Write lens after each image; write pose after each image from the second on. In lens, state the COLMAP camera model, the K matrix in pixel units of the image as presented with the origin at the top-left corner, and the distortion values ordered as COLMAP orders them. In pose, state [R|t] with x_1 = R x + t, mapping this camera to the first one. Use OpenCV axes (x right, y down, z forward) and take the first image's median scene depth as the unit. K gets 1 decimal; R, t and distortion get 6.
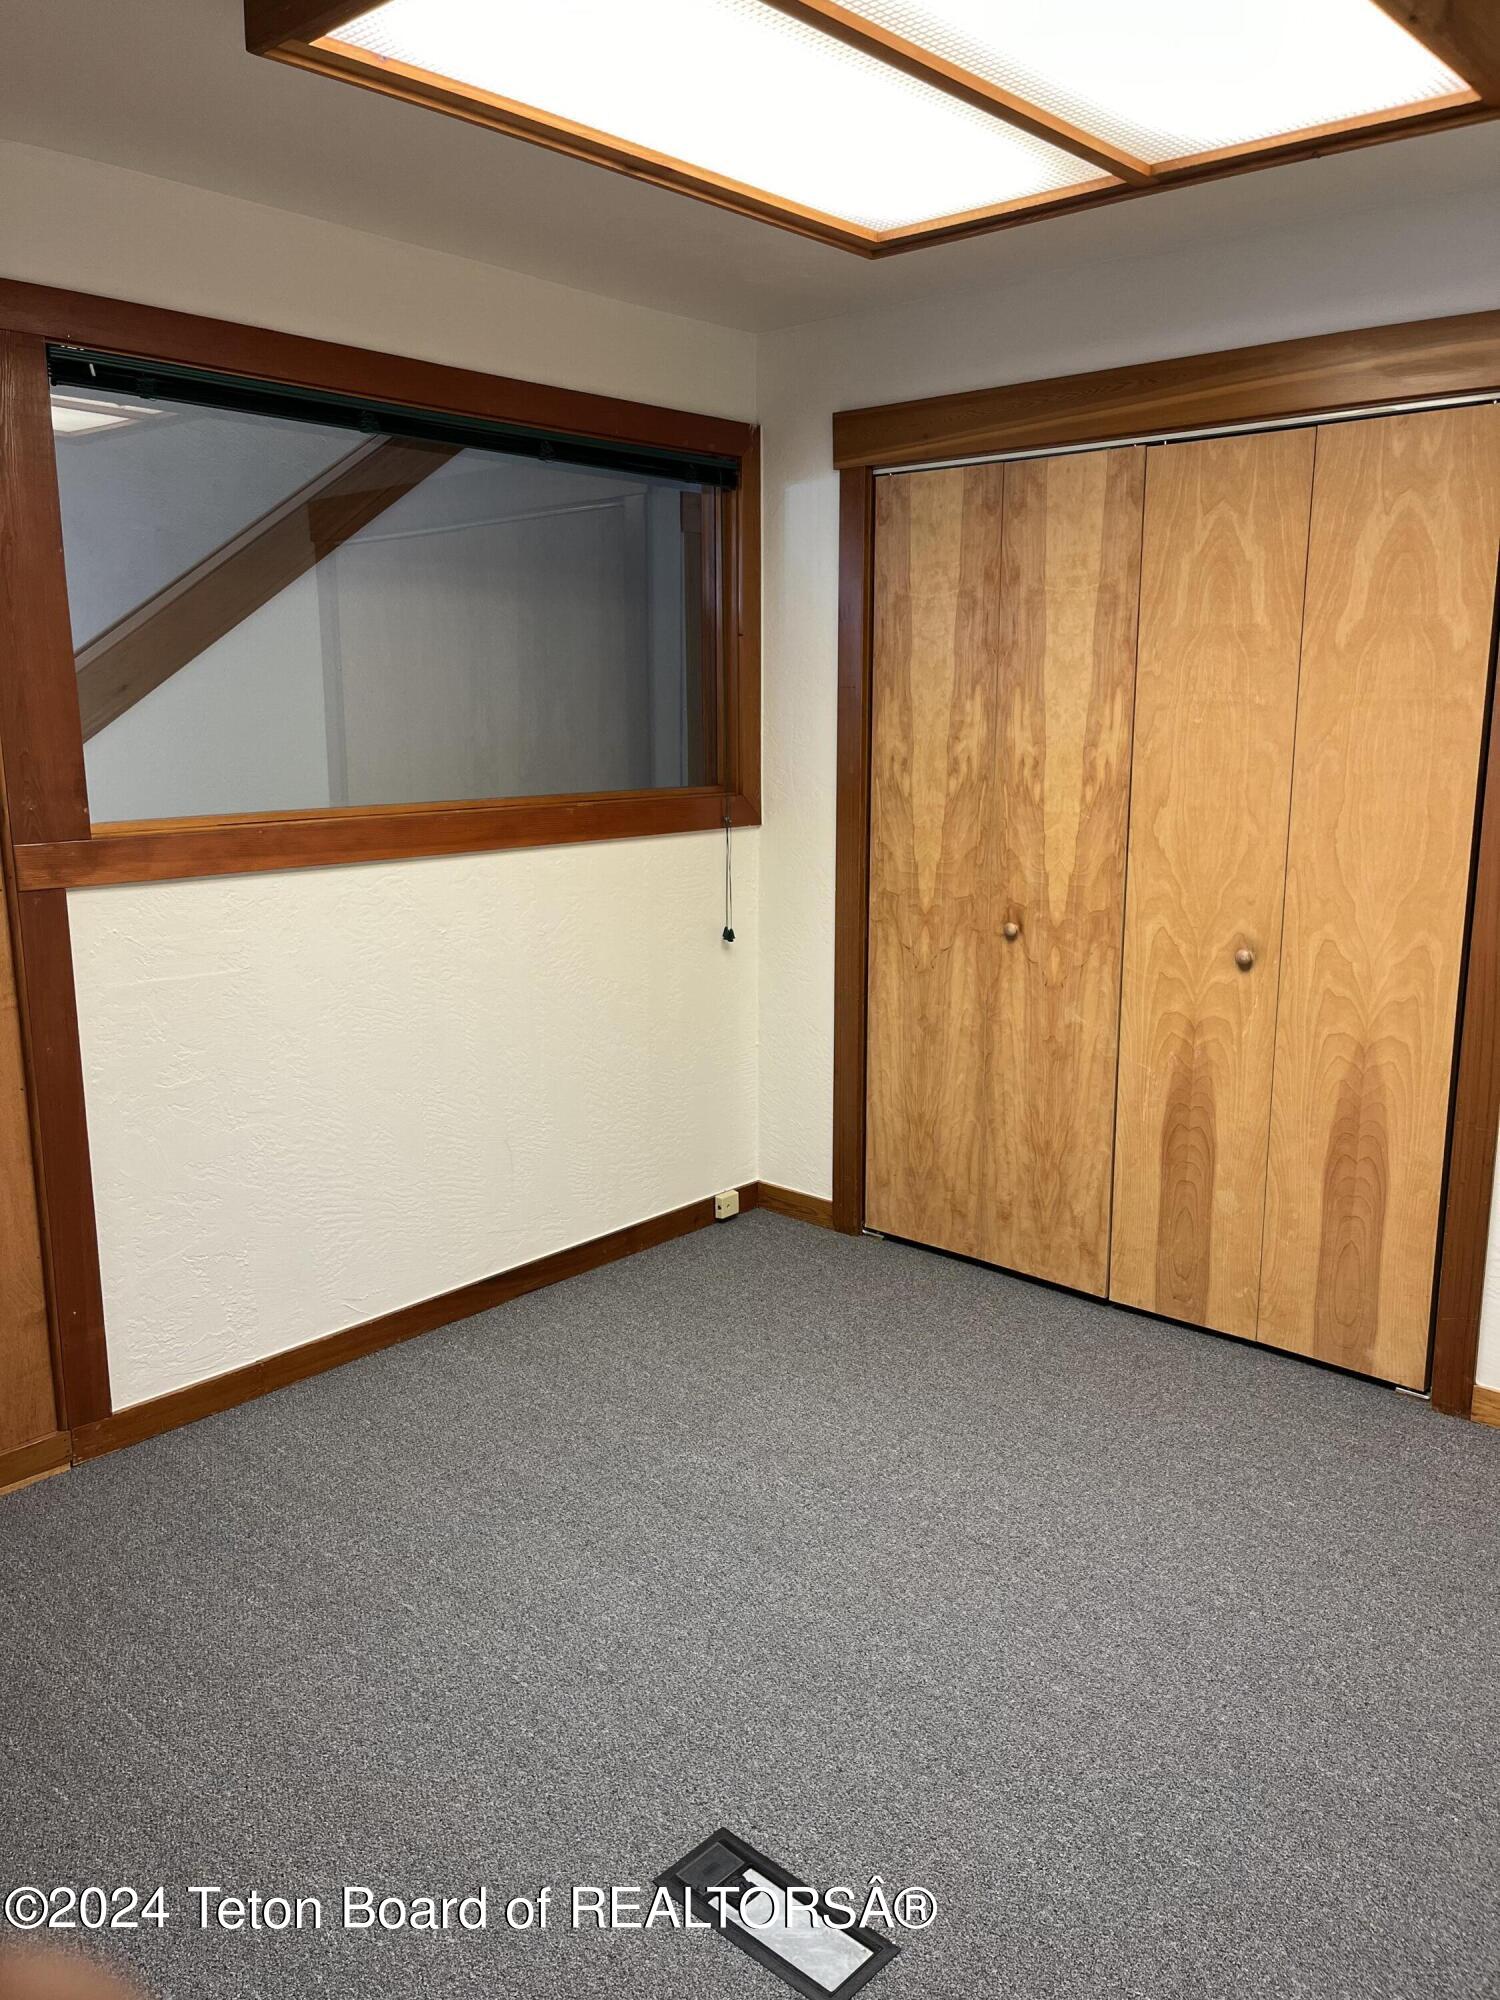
lens RADIAL K [[1507.8, 0, 752.5], [0, 1507.8, 992.1], [0, 0, 1]] dist [0.013954, -0.018801]
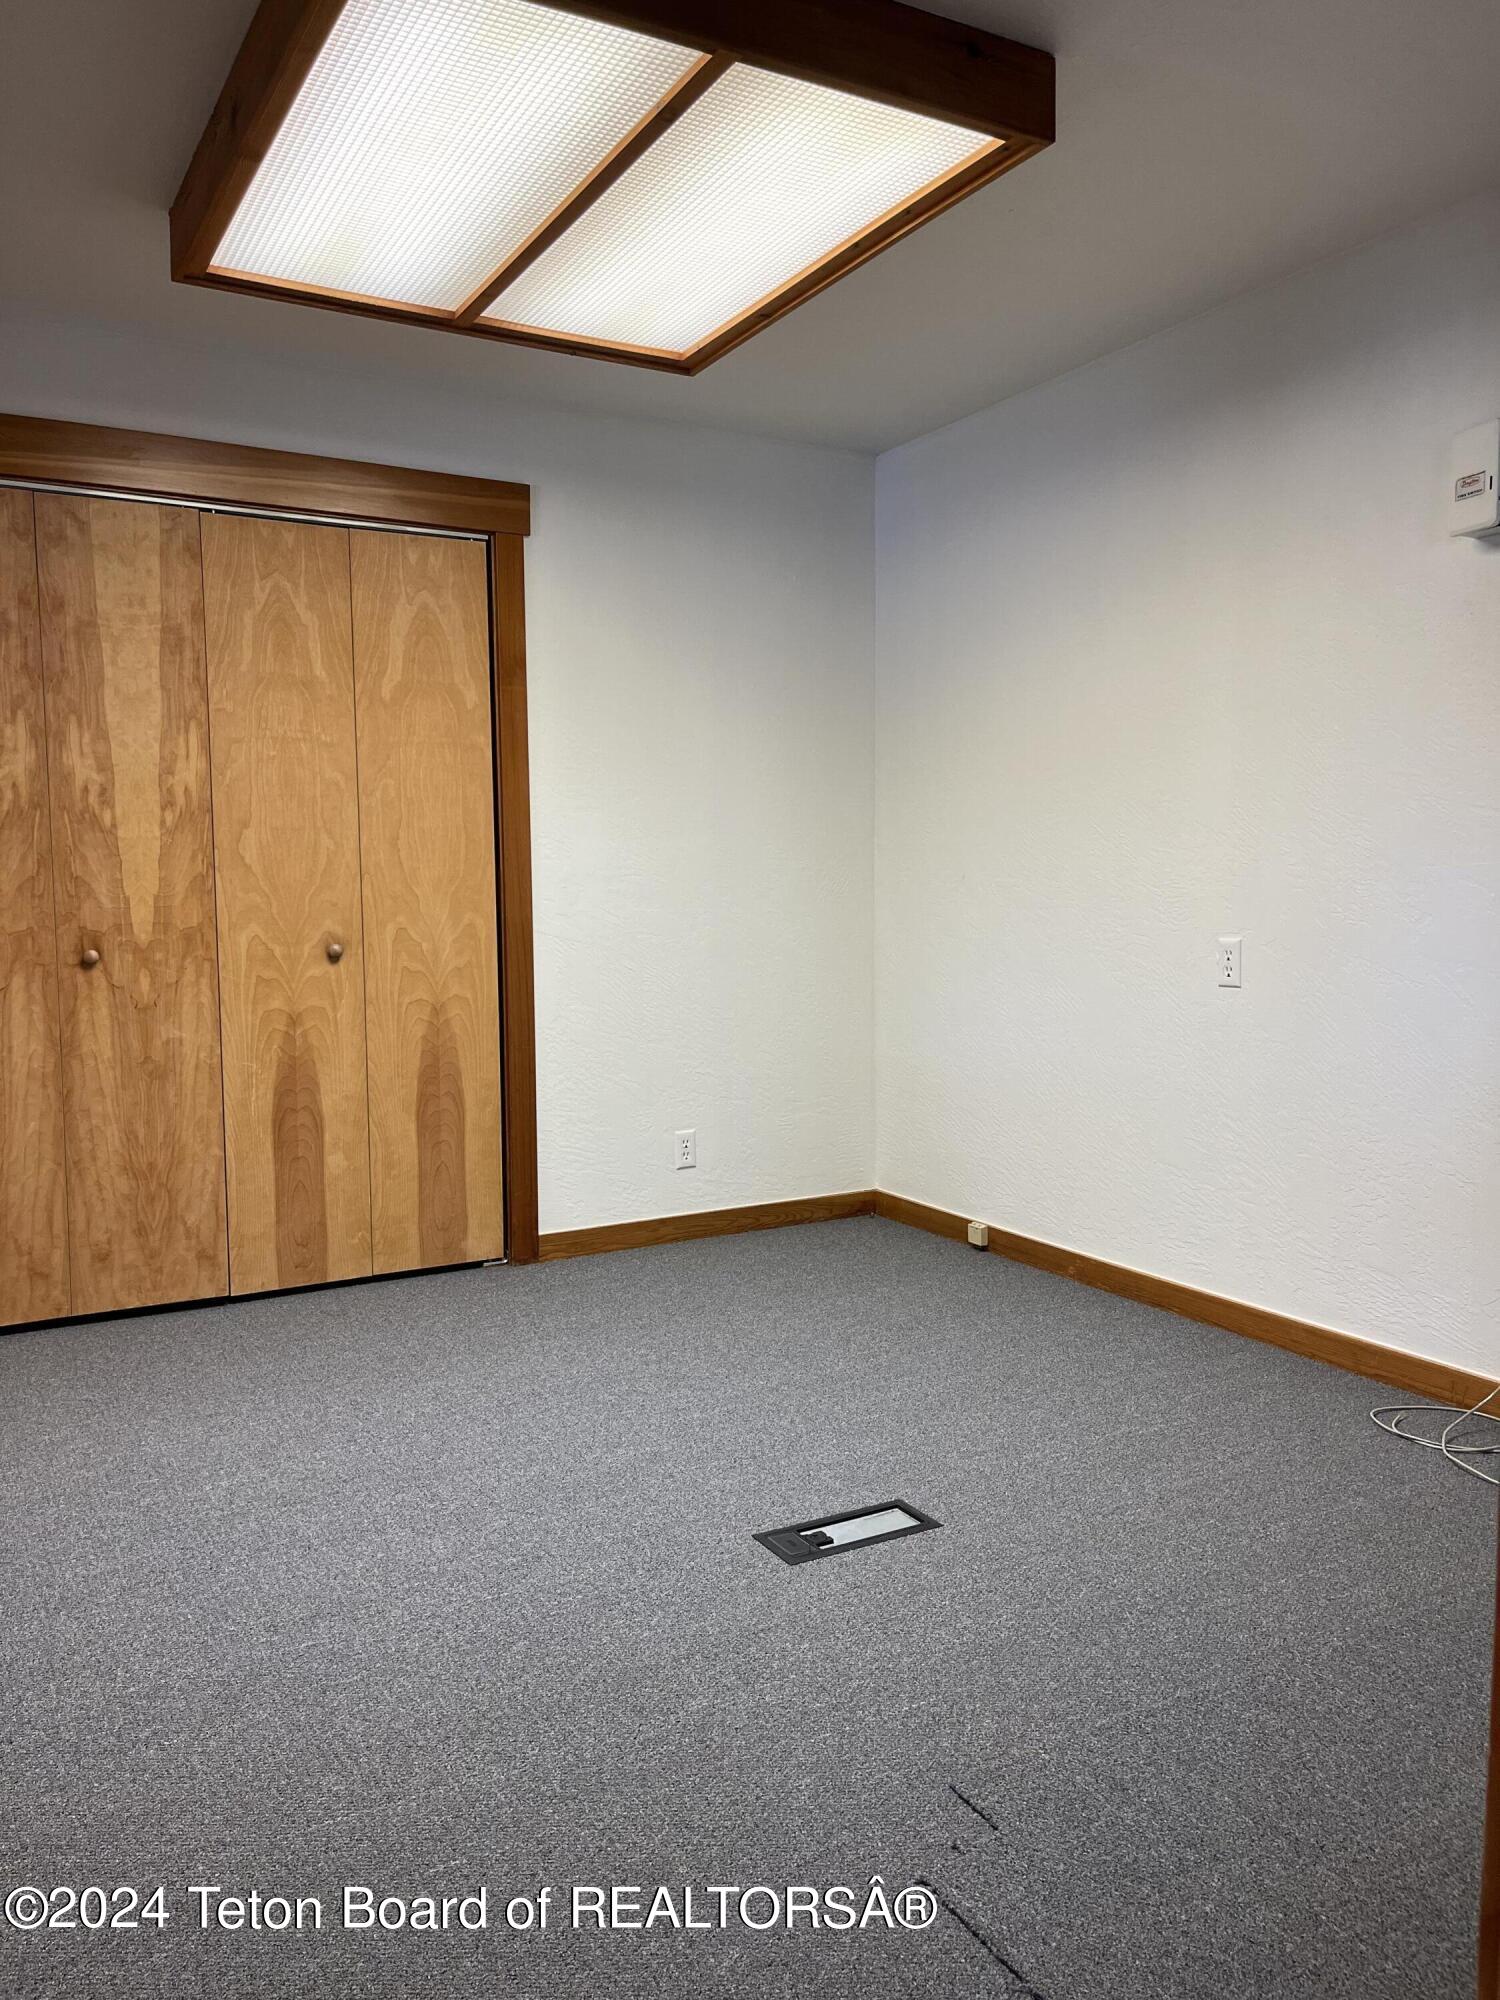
lens RADIAL K [[1507.8, 0, 758.7], [0, 1507.8, 1000.2], [0, 0, 1]] dist [0.013954, -0.018801]
pose [[0.298972, -0.073048, 0.951462, -0.696061], [0.192534, 0.981178, 0.014831, 0.060404], [-0.934637, 0.178755, 0.307410, 0.316185]]
